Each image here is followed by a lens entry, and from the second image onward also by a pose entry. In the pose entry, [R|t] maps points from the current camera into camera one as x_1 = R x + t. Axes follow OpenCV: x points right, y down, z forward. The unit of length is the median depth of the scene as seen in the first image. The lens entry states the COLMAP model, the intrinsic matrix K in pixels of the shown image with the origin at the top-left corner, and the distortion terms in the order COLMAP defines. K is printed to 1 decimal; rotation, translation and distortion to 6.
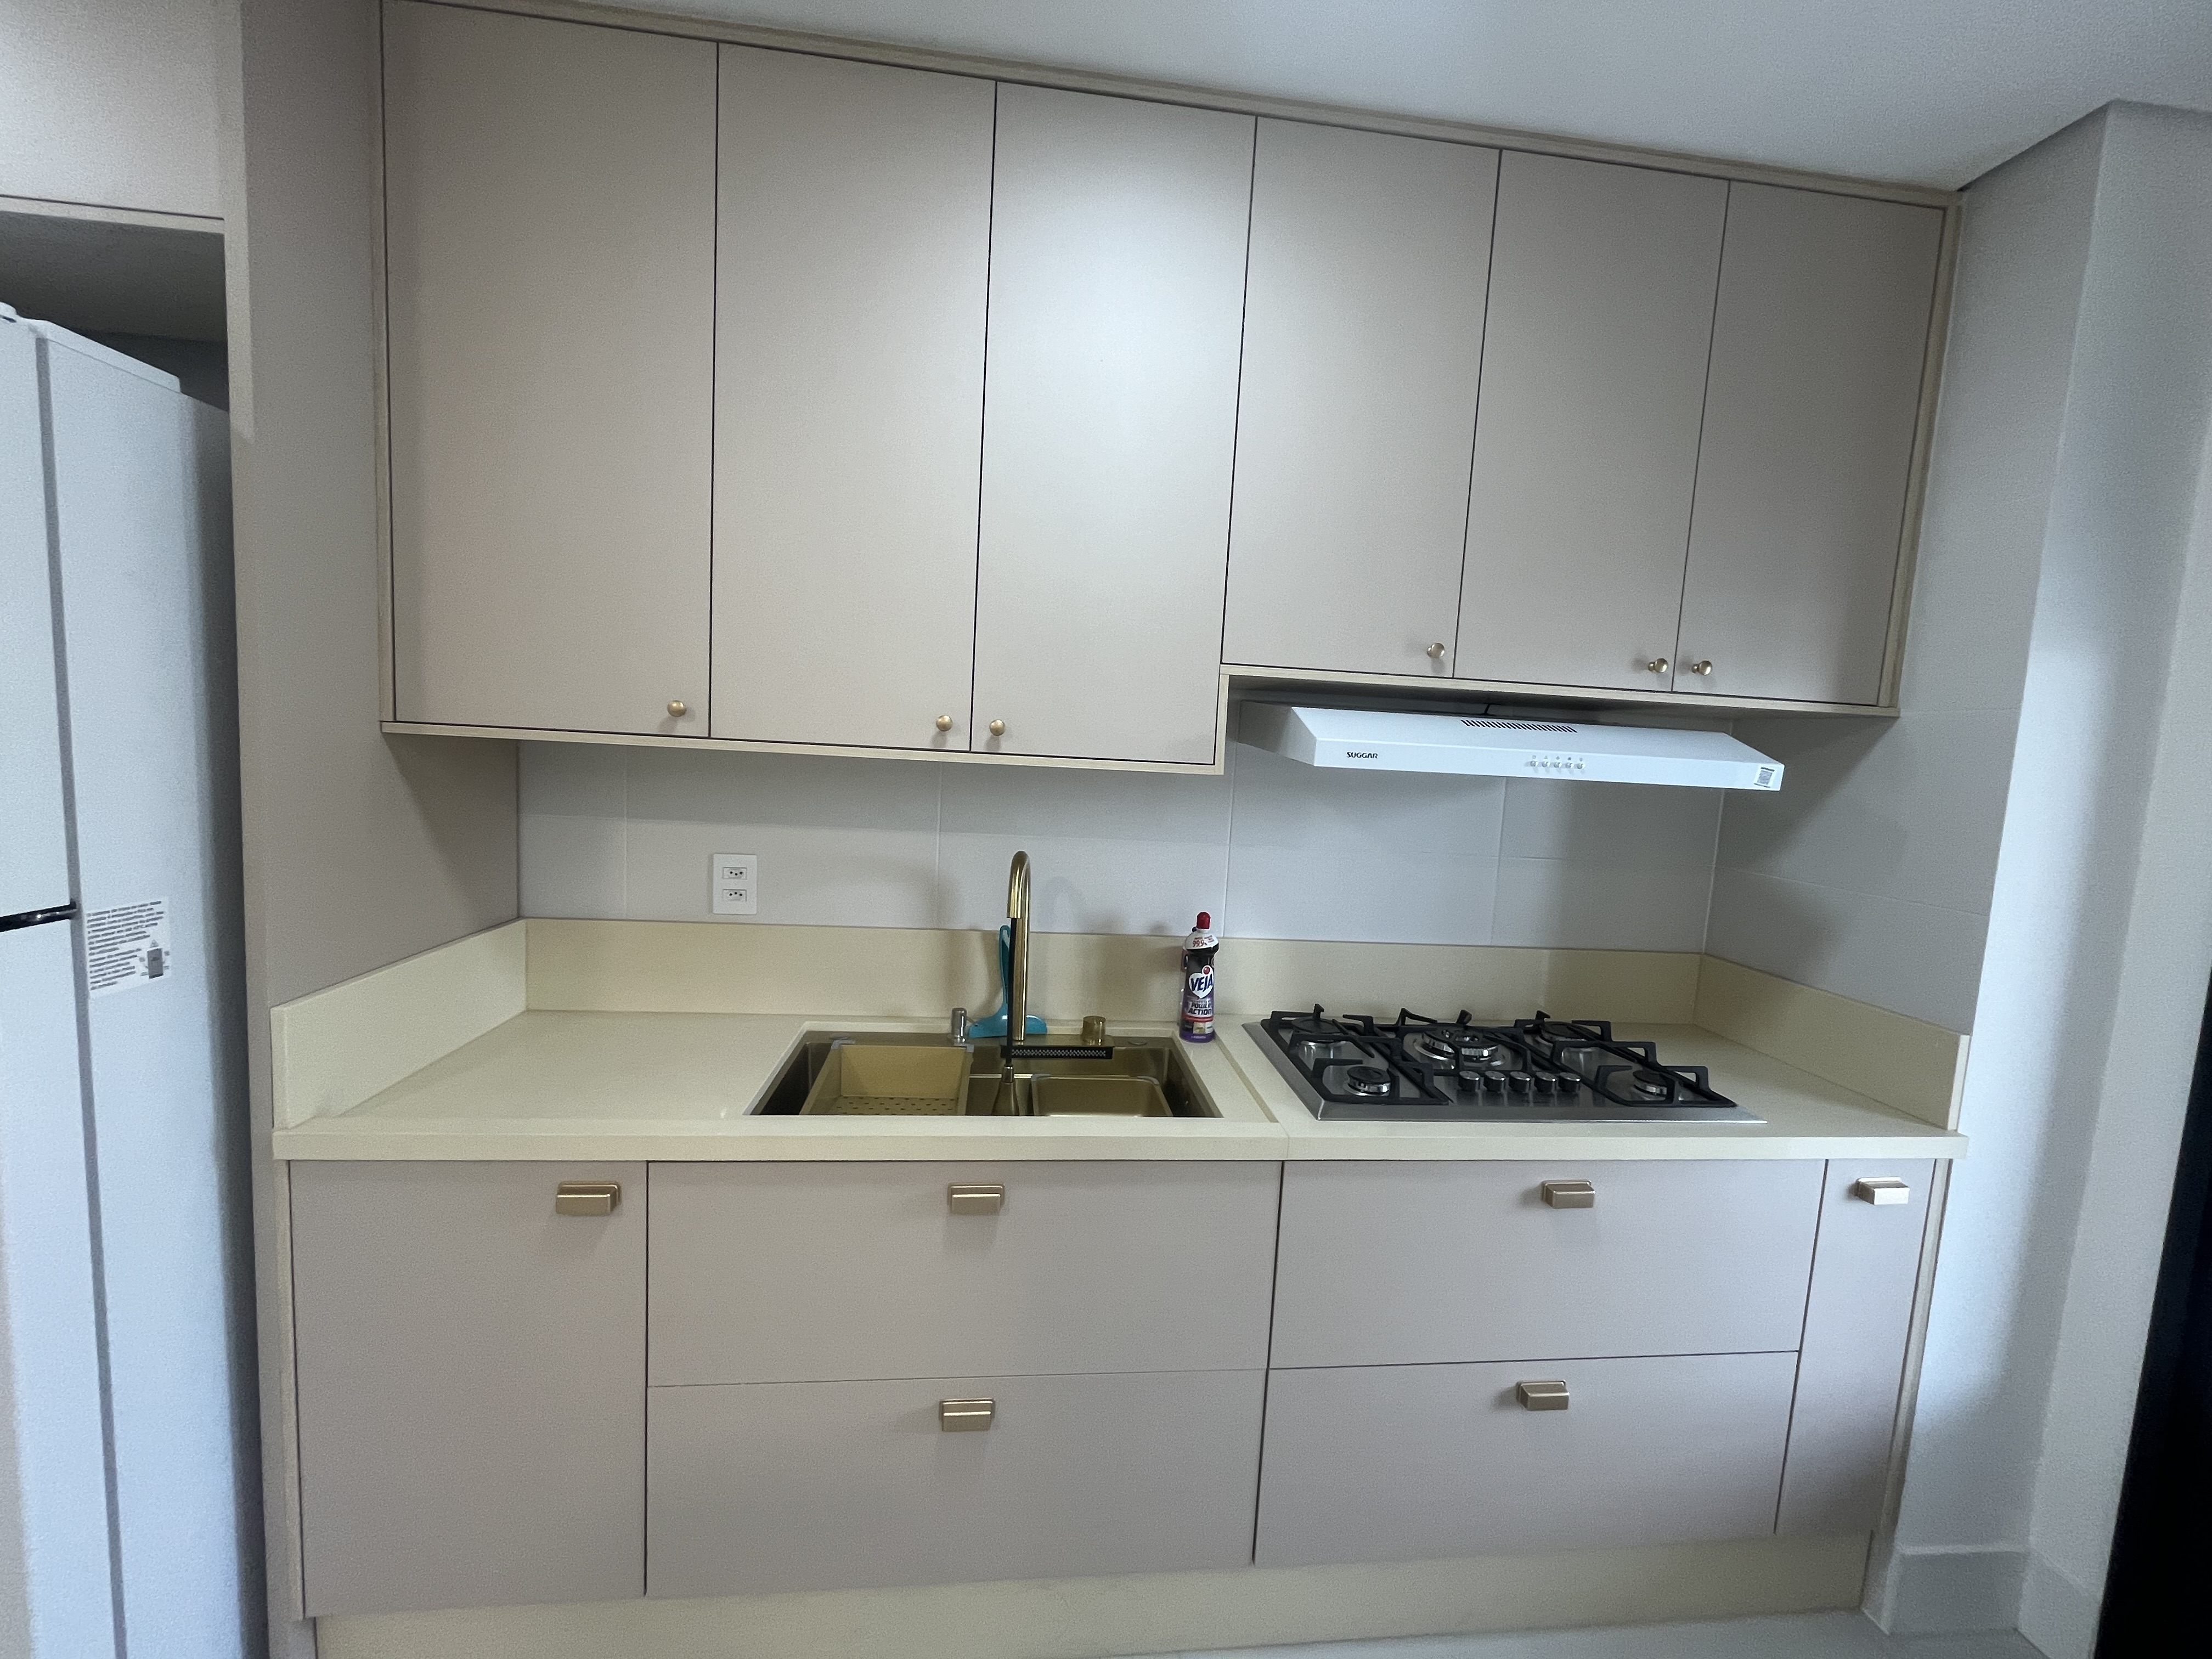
lens RADIAL K [[901.0, 0, 1106.0], [0, 901.0, 829.5], [0, 0, 1]] dist [-0.001351, -0.000040]
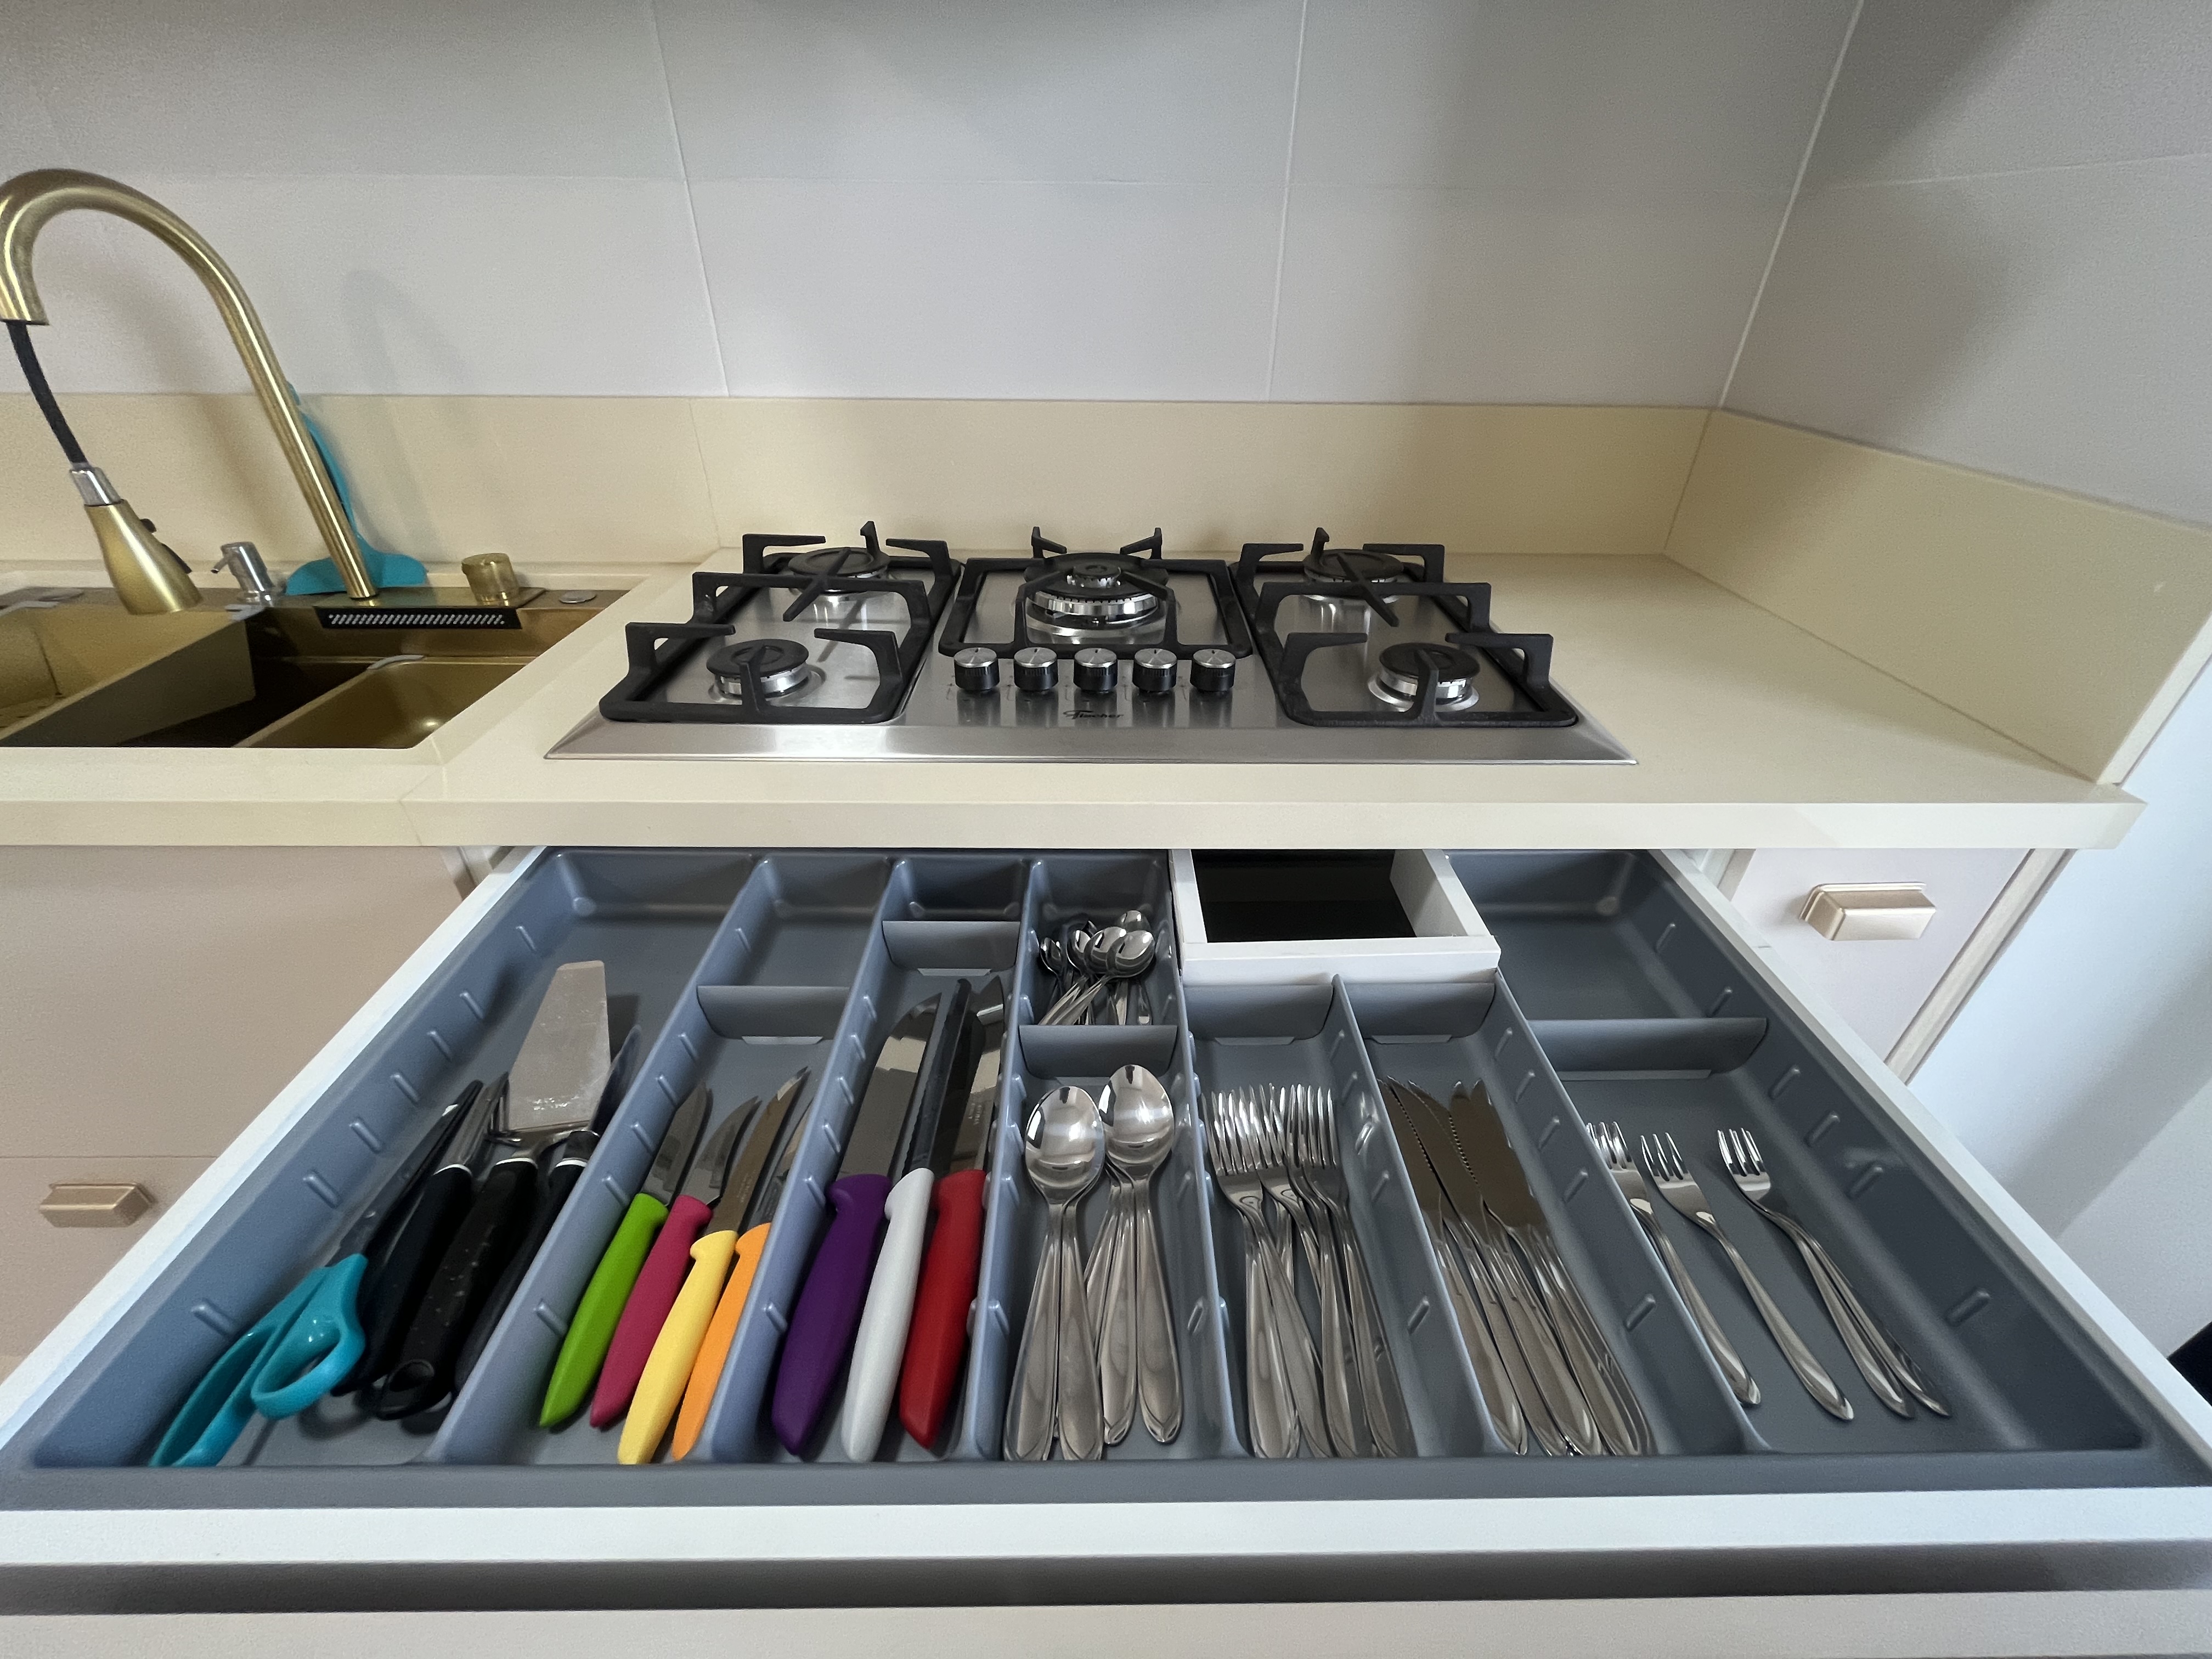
lens RADIAL K [[887.5, 0, 1106.0], [0, 887.5, 829.5], [0, 0, 1]] dist [-0.000144, -0.000228]
pose [[0.994424, 0.013034, -0.104646, 0.501706], [0.036404, 0.888899, 0.456655, 0.143988], [0.098972, -0.457919, 0.883468, 0.558243]]
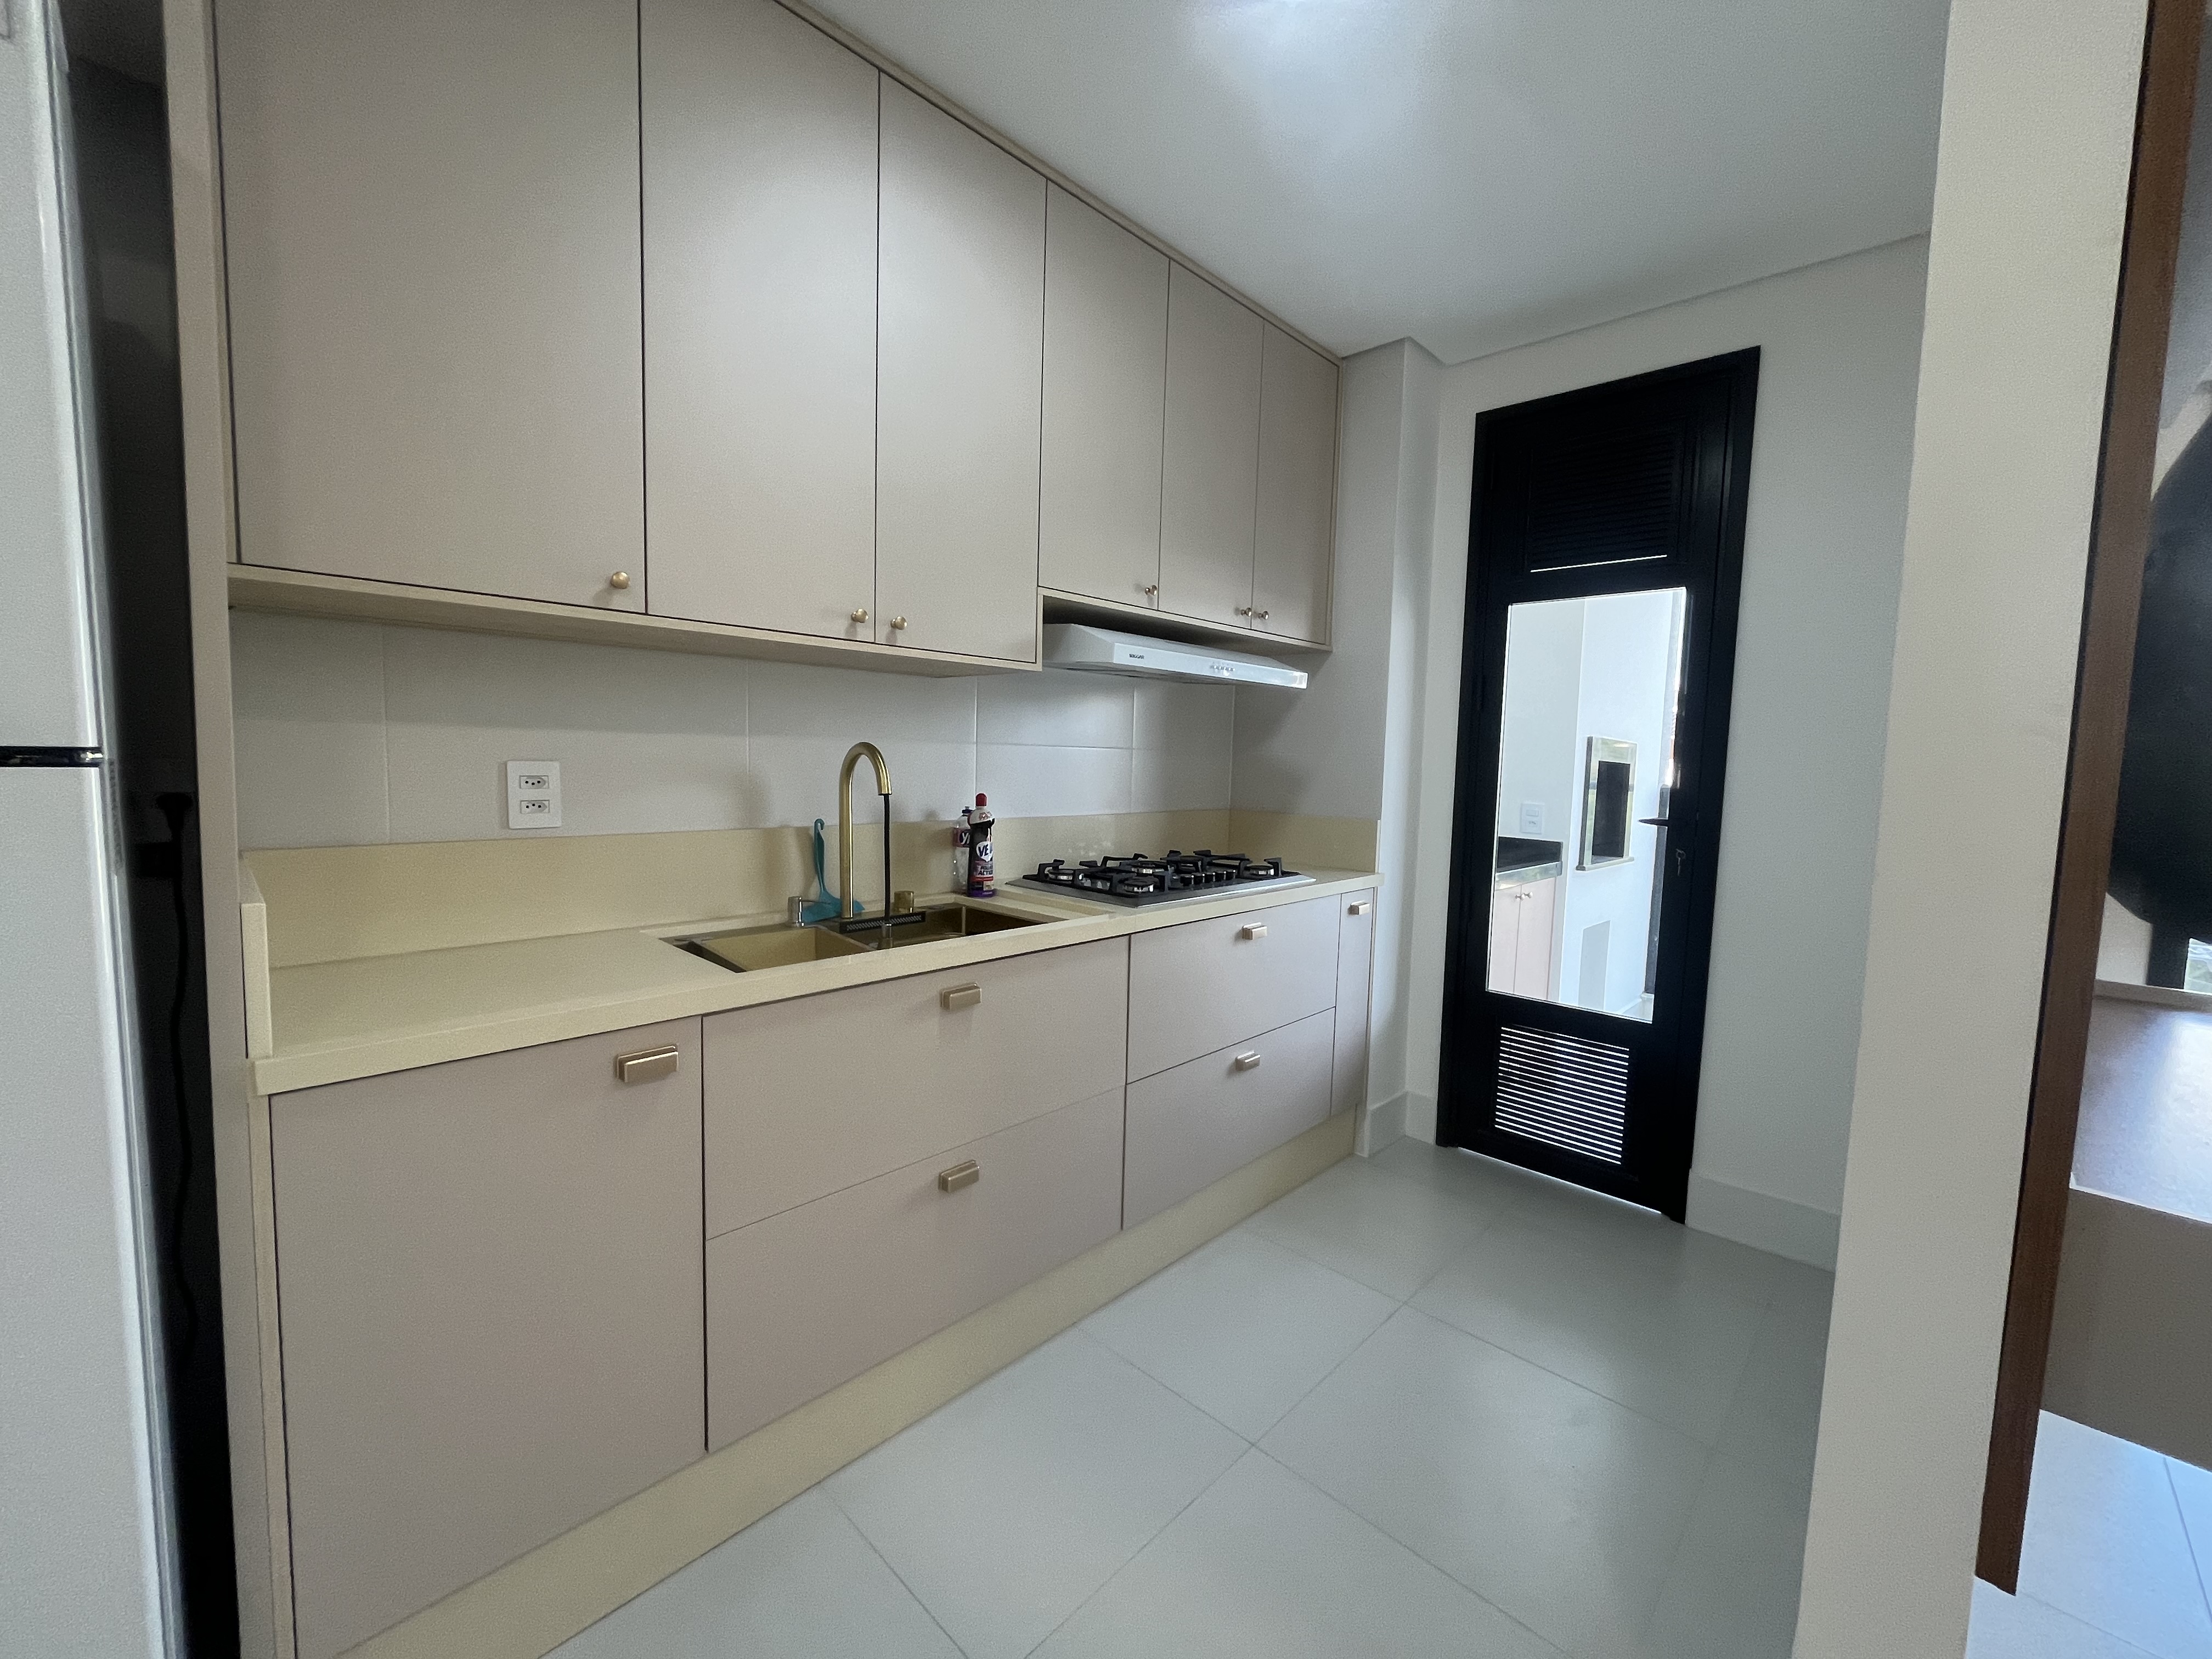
lens RADIAL K [[887.5, 0, 1106.0], [0, 887.5, 829.5], [0, 0, 1]] dist [-0.000144, -0.000228]
pose [[0.770726, -0.087089, 0.631187, -0.616711], [0.079239, 0.996026, 0.040672, 0.121160], [-0.632220, 0.018668, 0.774564, -0.067183]]
